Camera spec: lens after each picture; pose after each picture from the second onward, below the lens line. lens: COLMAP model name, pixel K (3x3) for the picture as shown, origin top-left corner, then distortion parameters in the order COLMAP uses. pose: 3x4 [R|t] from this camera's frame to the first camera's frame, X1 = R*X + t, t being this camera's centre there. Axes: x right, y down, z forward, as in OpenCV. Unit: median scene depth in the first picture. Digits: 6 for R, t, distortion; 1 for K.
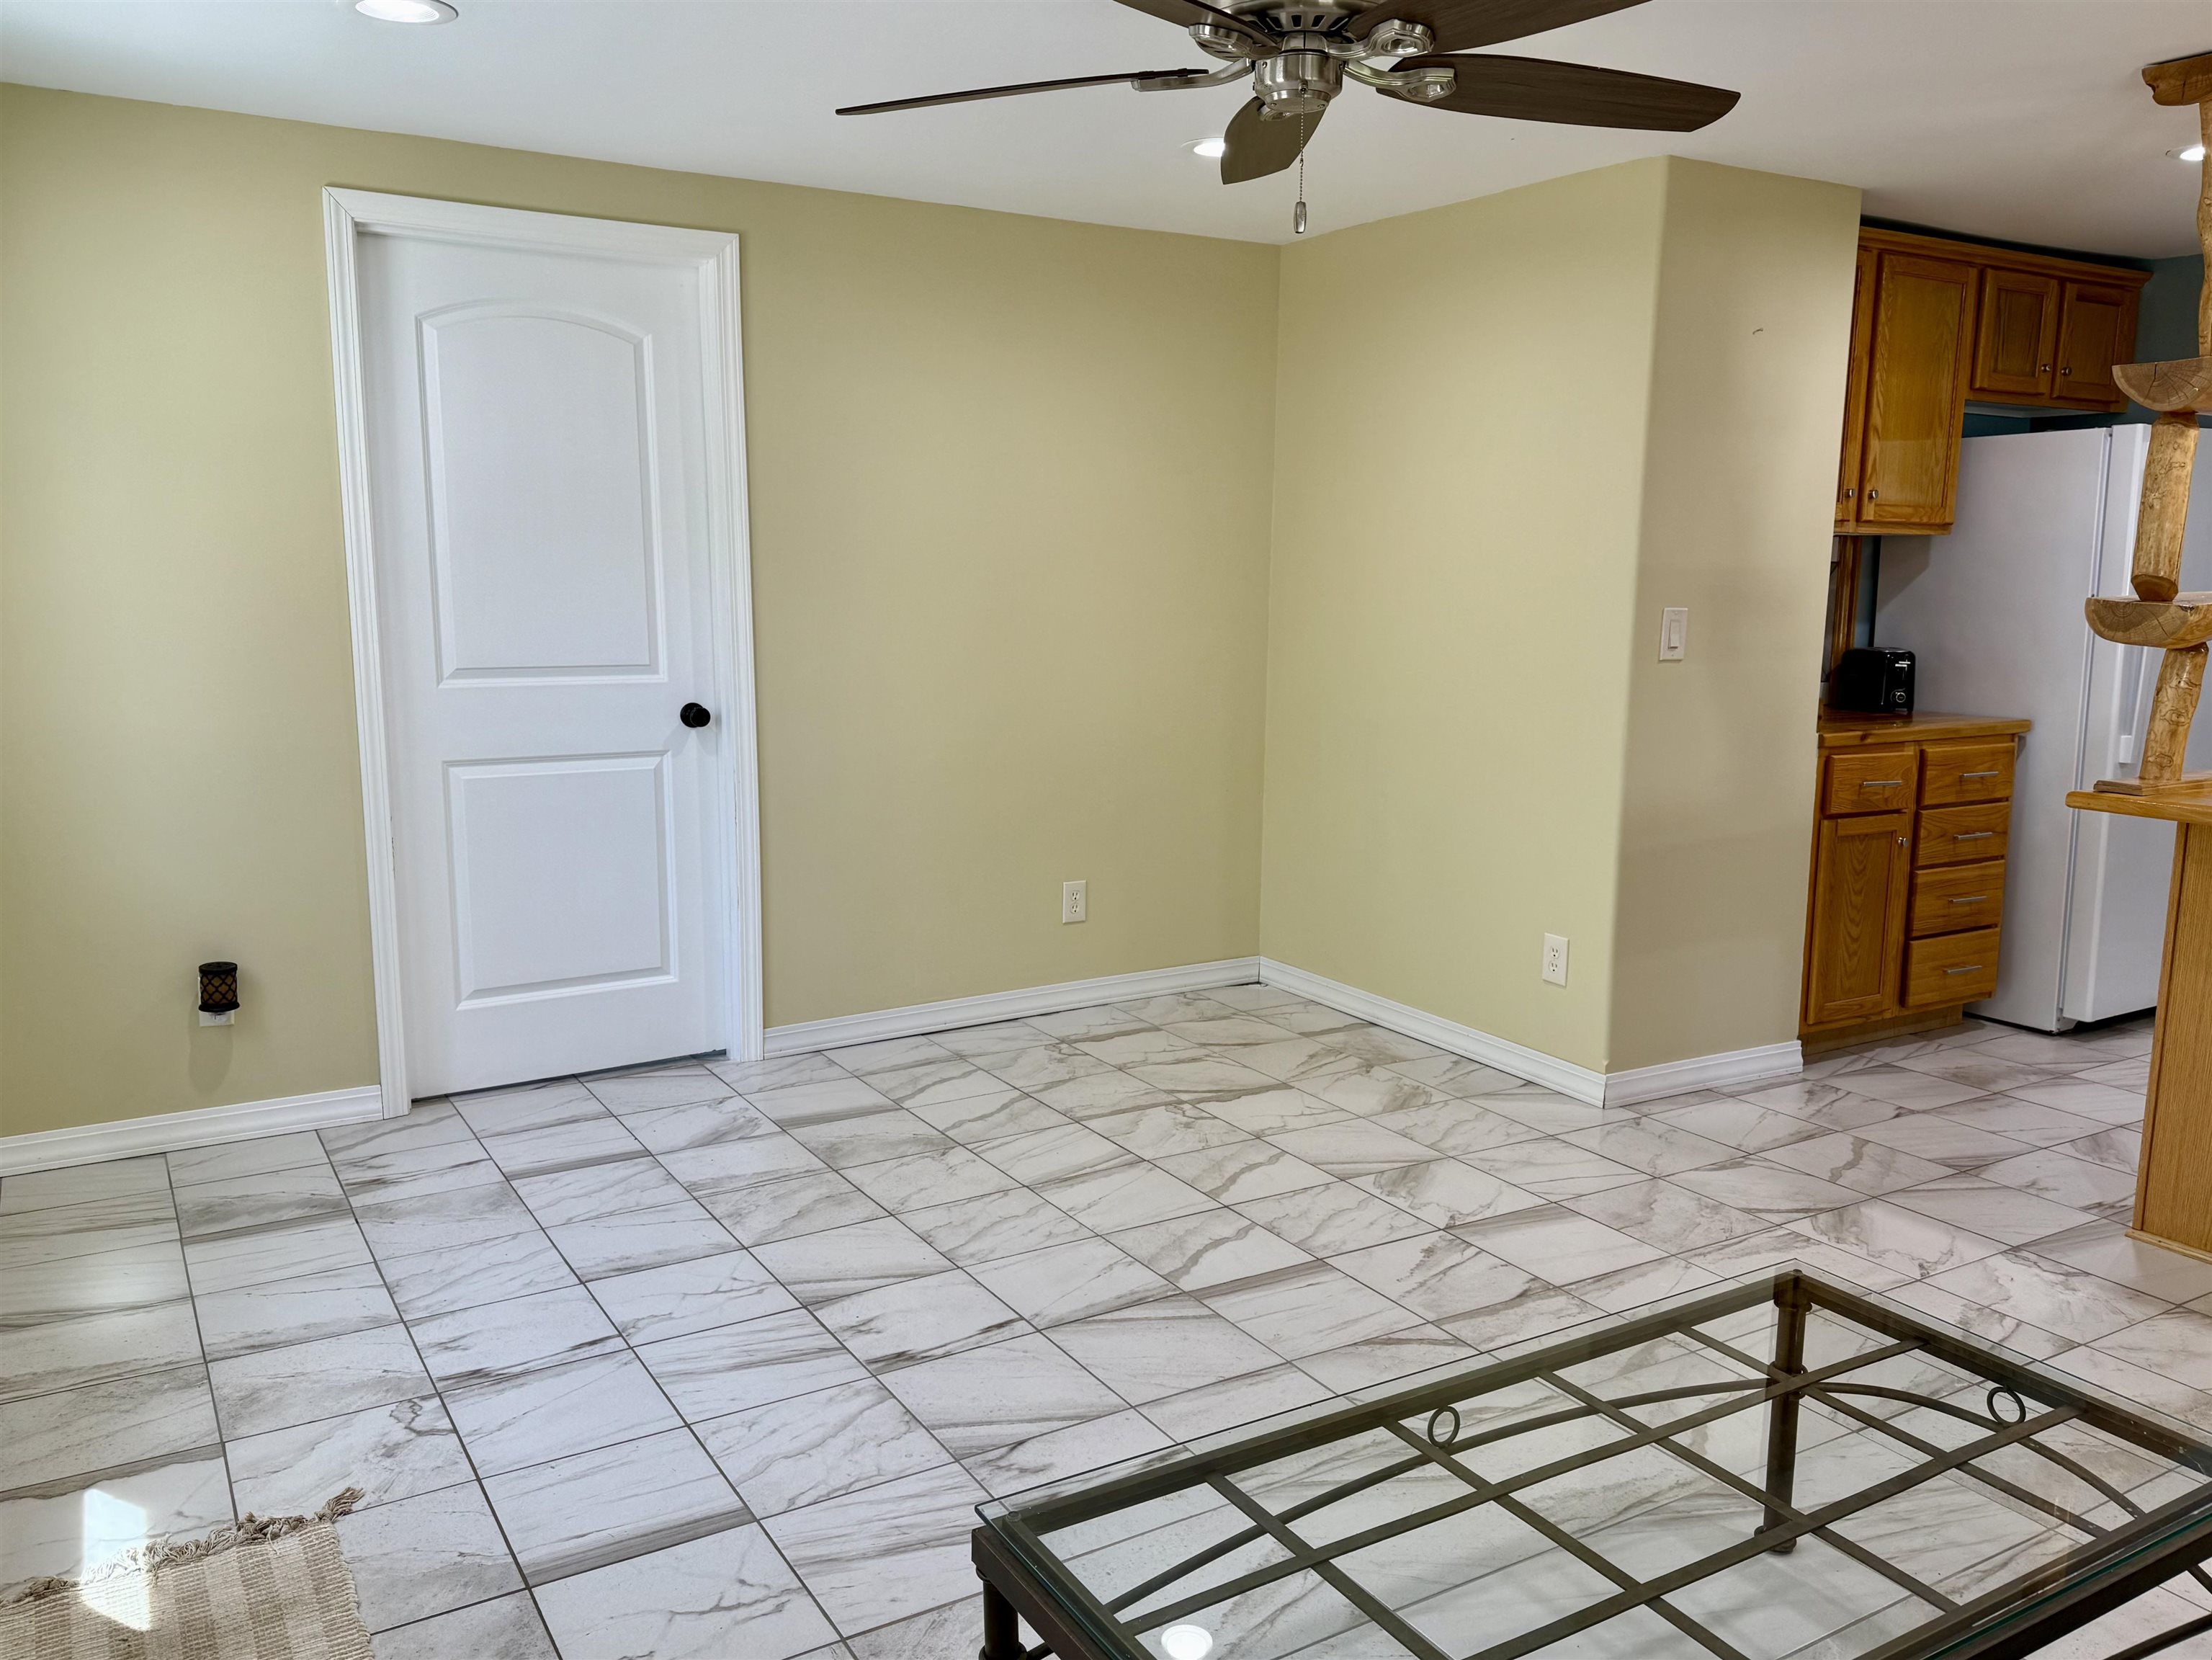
lens RADIAL K [[1686.0, 0, 1100.8], [0, 1686.0, 849.2], [0, 0, 1]] dist [0.110167, -0.144222]
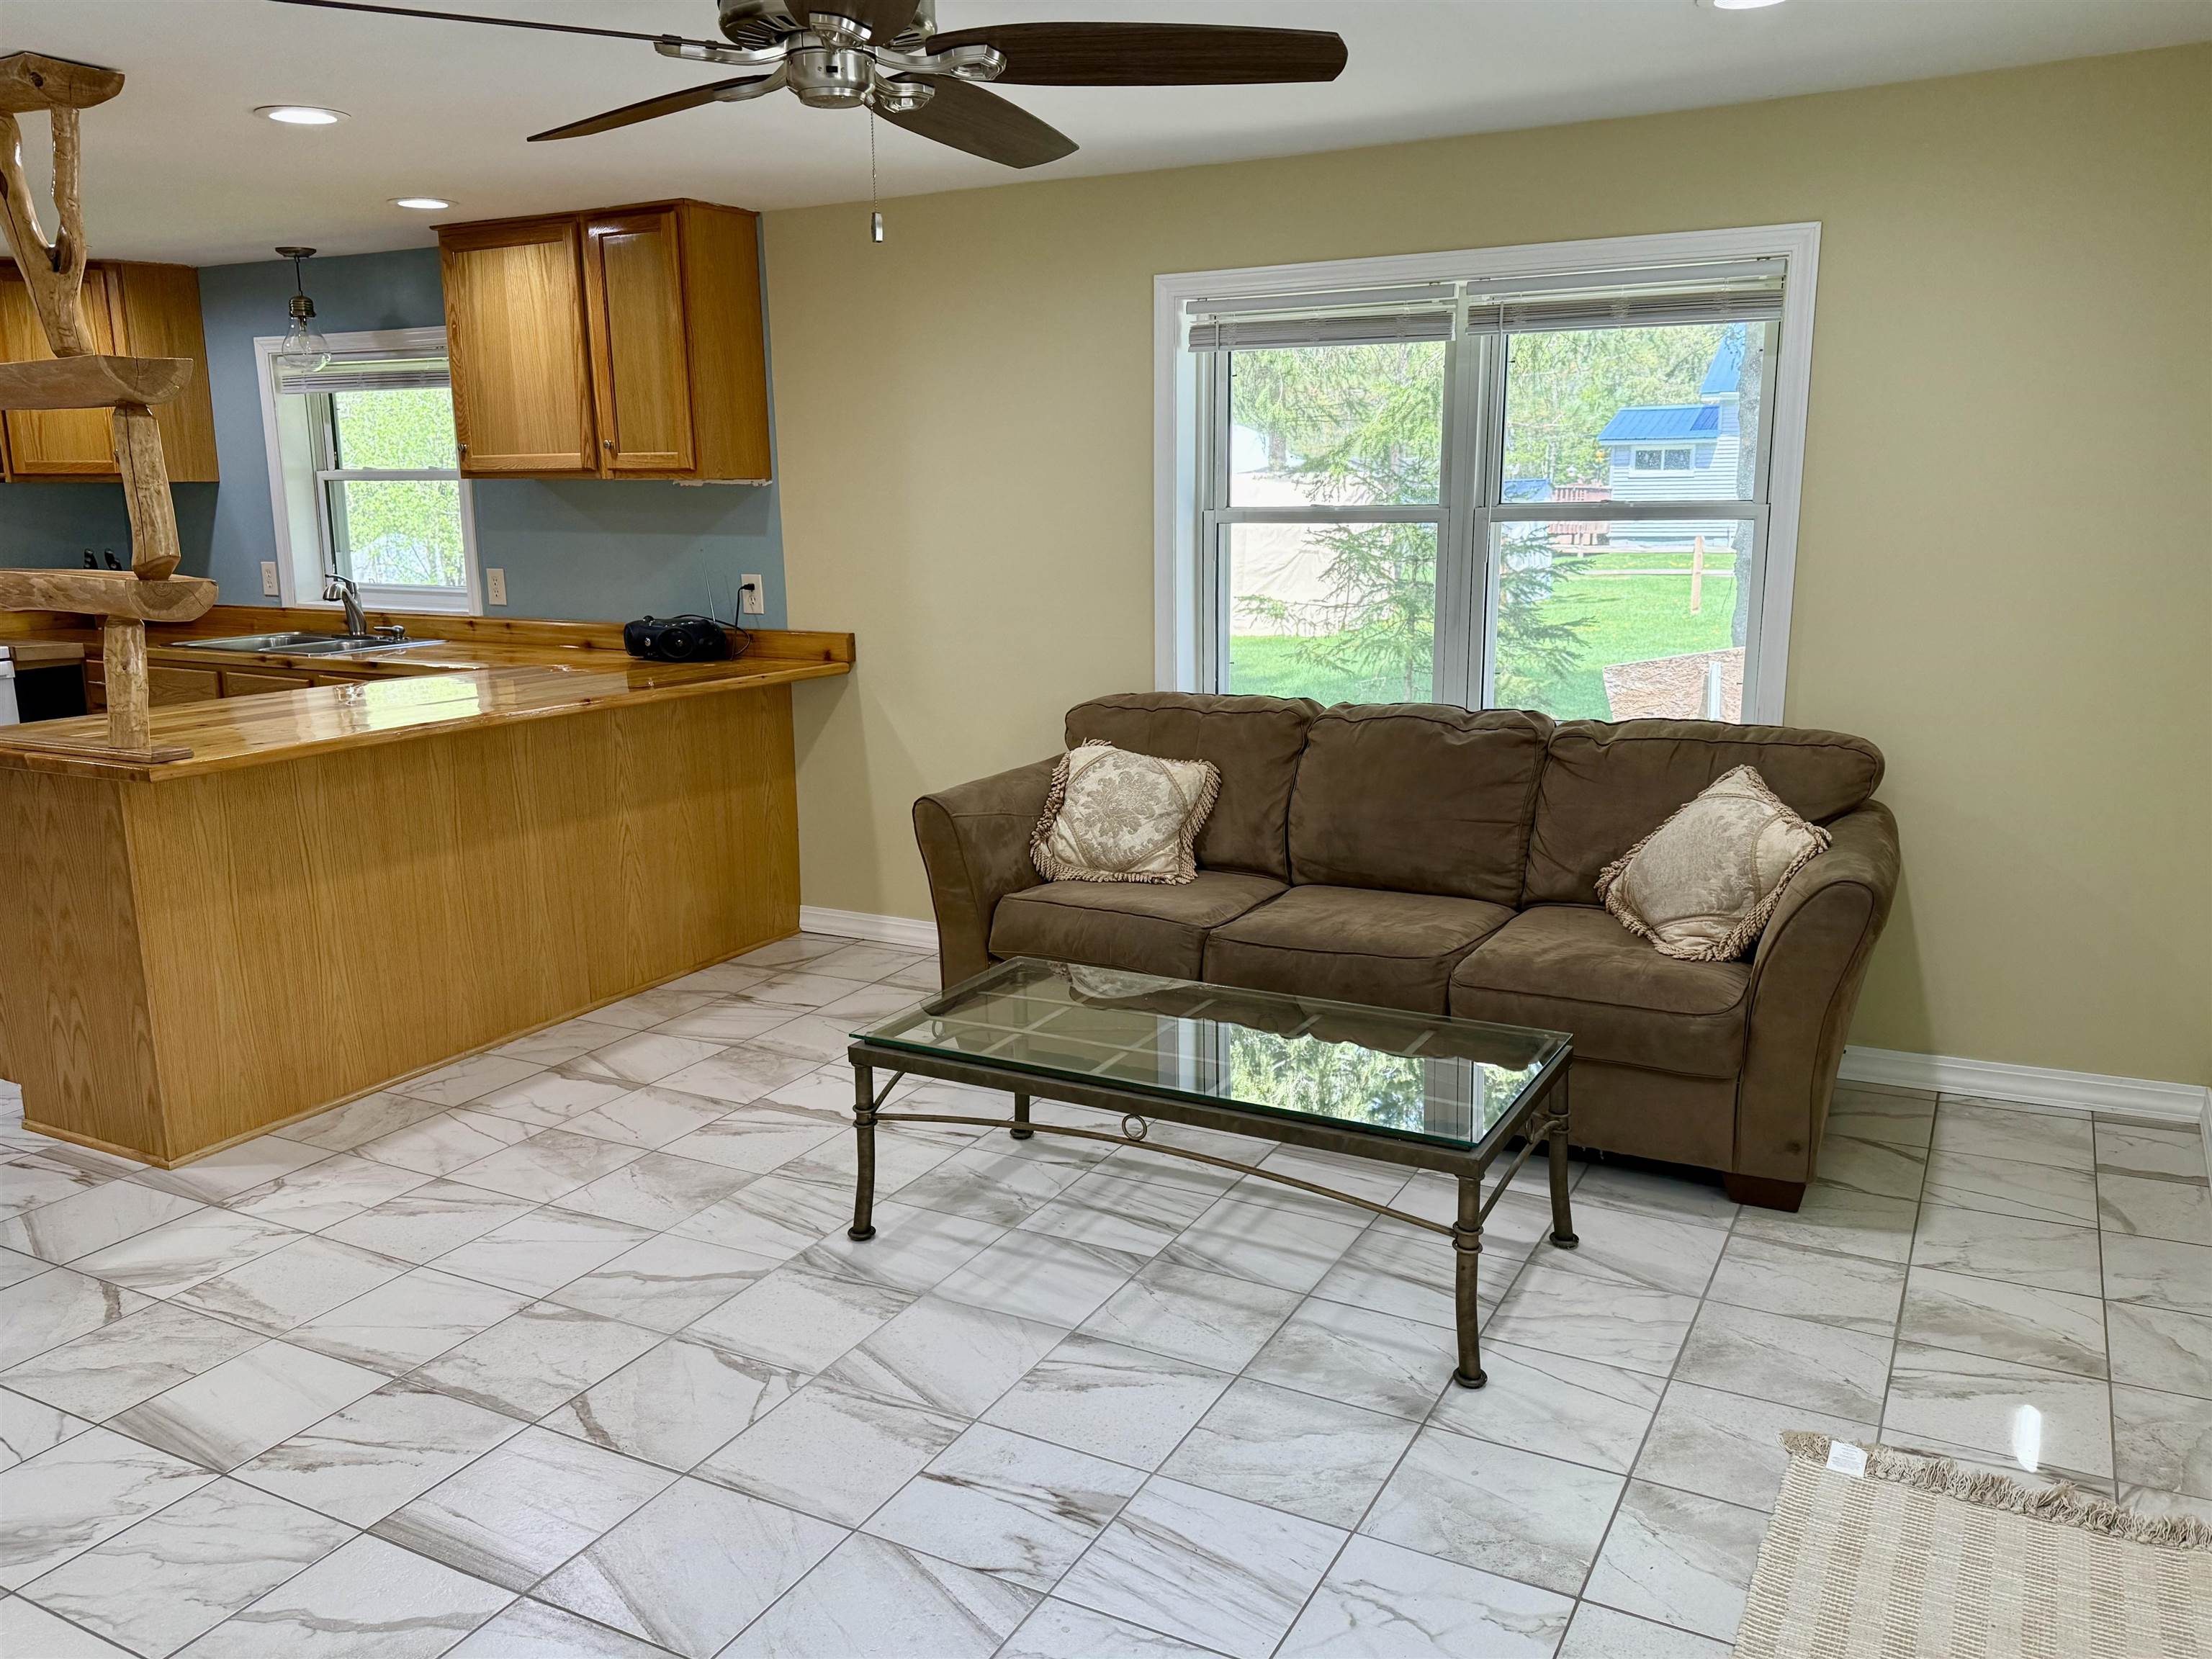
lens RADIAL K [[1685.8, 0, 1100.8], [0, 1685.8, 848.7], [0, 0, 1]] dist [0.110167, -0.144222]
pose [[-0.504176, -0.184991, 0.843555, -0.672404], [0.155160, 0.941489, 0.299204, -0.232082], [-0.849548, 0.281737, -0.445973, 1.096457]]
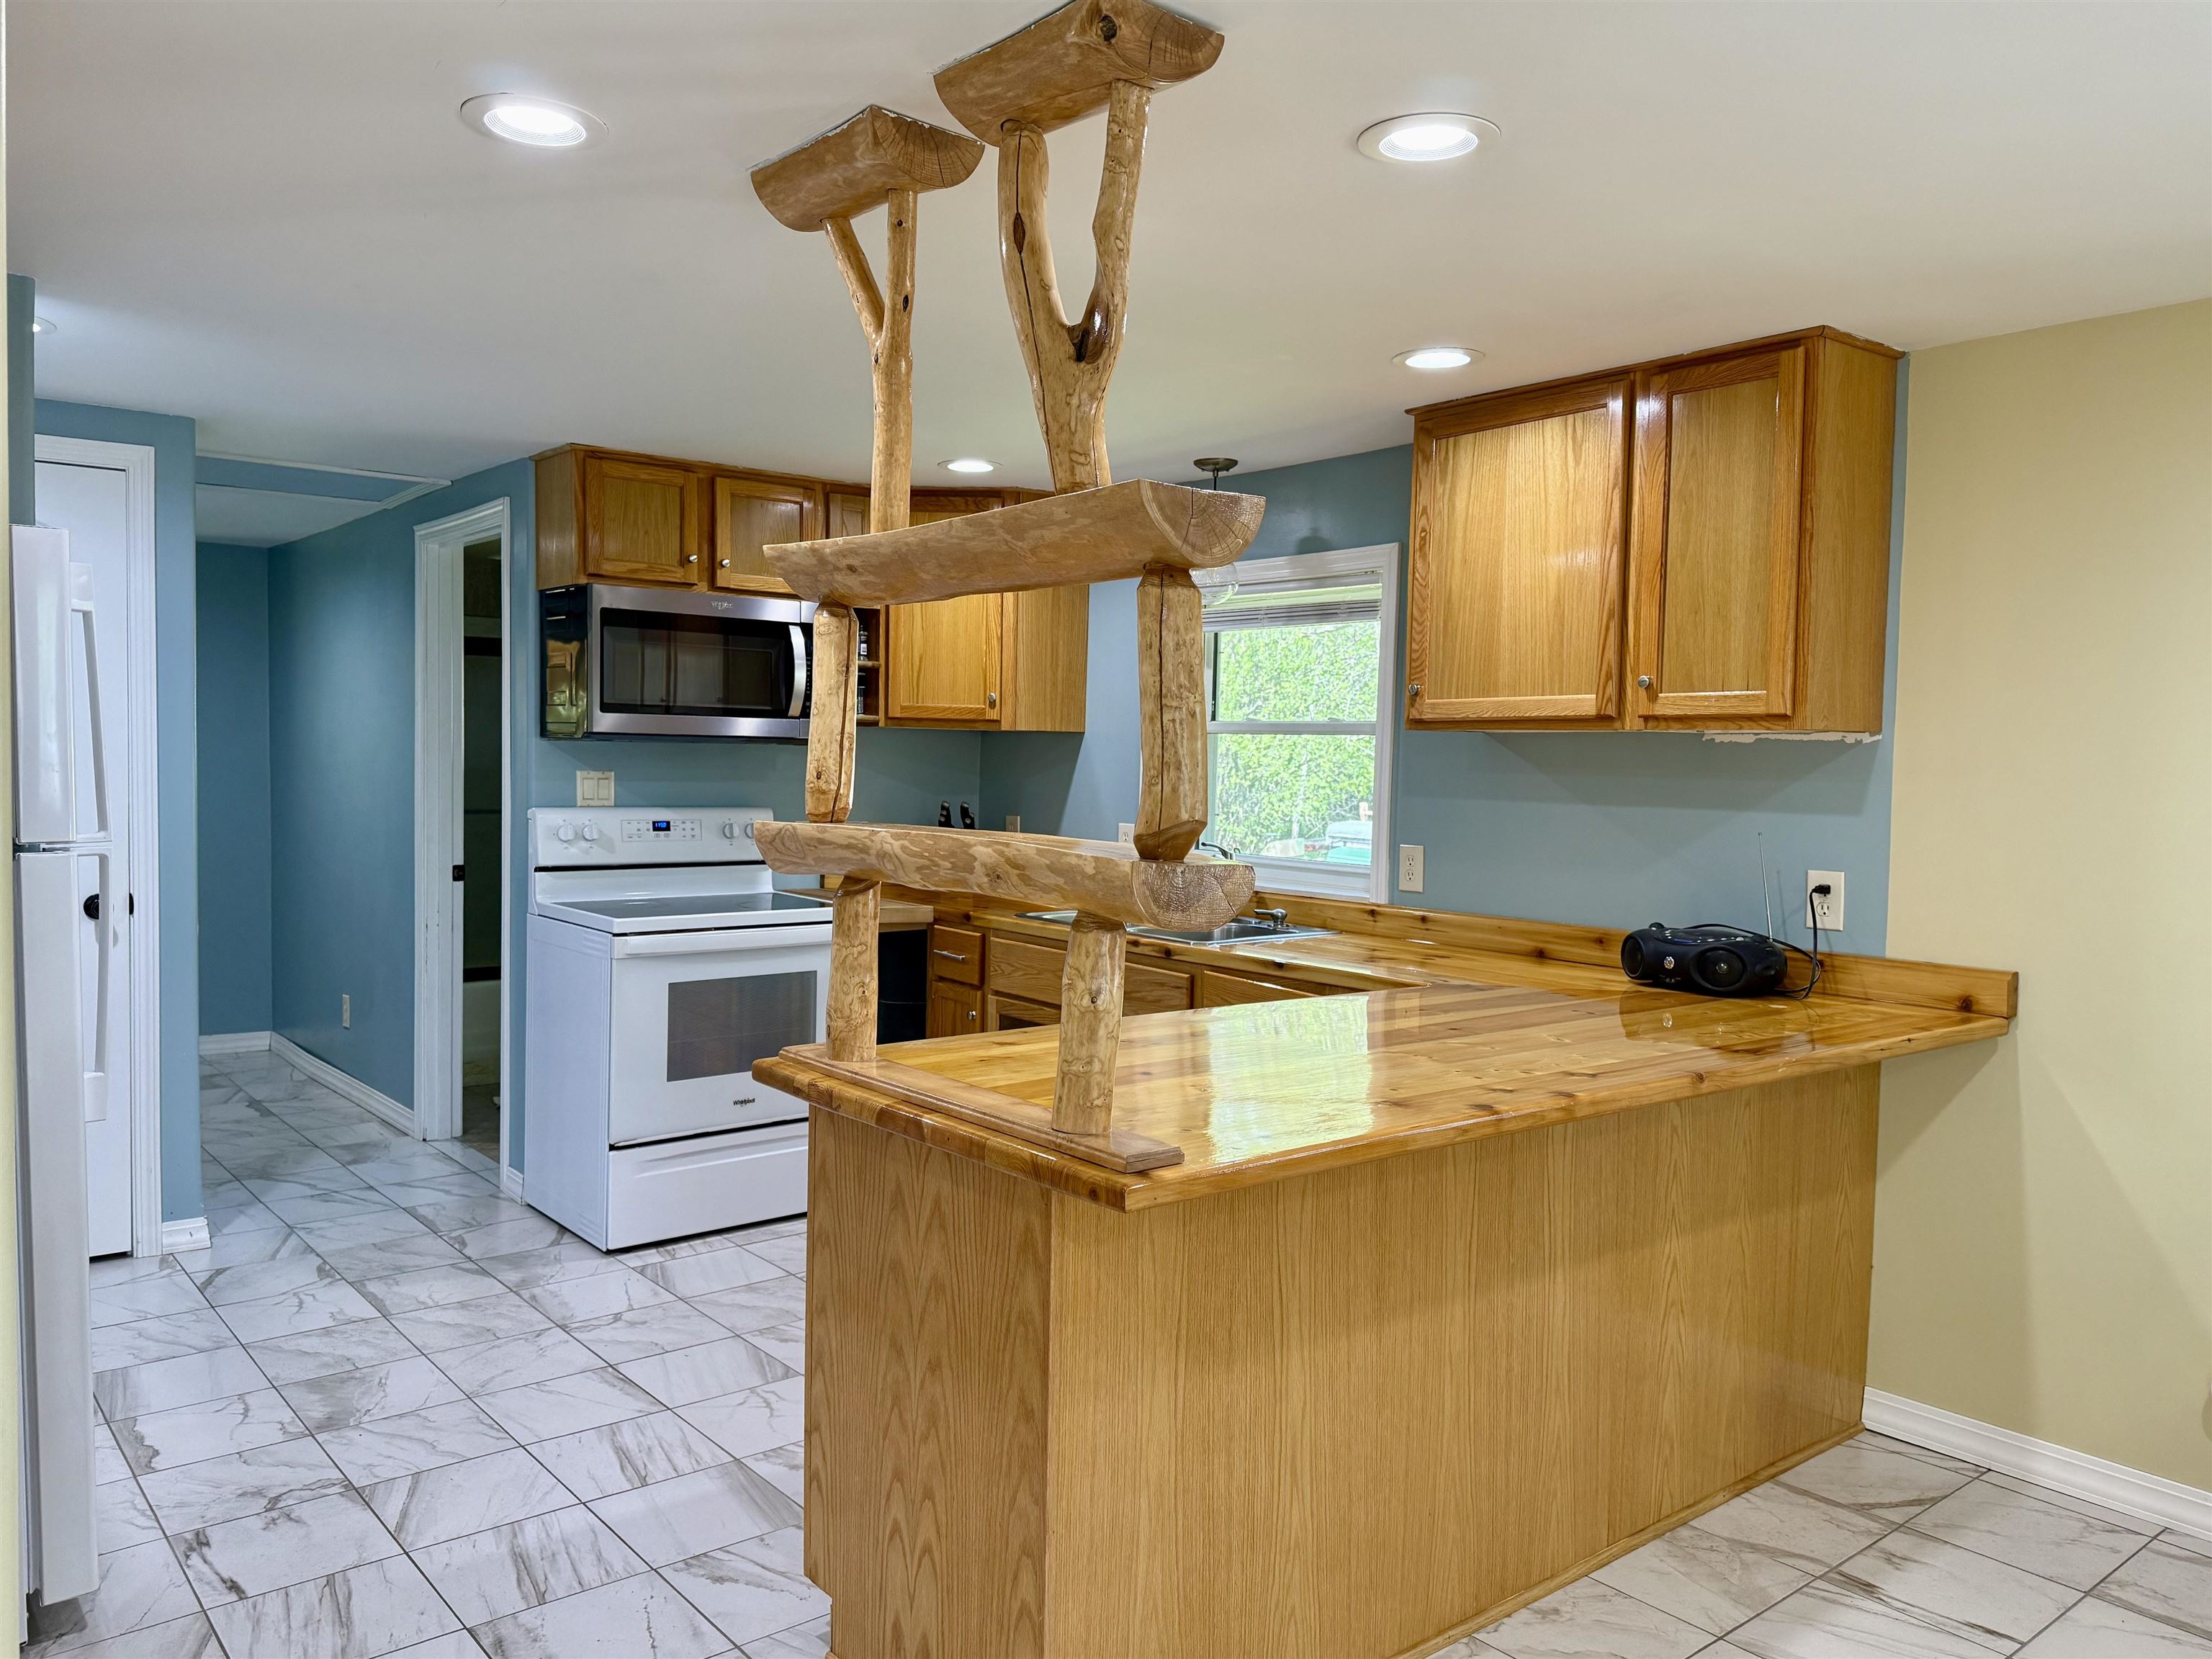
lens RADIAL K [[1637.3, 0, 1104.2], [0, 1637.3, 832.4], [0, 0, 1]] dist [0.106948, -0.165339]
pose [[-0.137401, -0.056703, 0.988891, 0.004504], [0.149809, 0.985686, 0.077334, -0.219728], [-0.979121, 0.158771, -0.126940, 1.173273]]
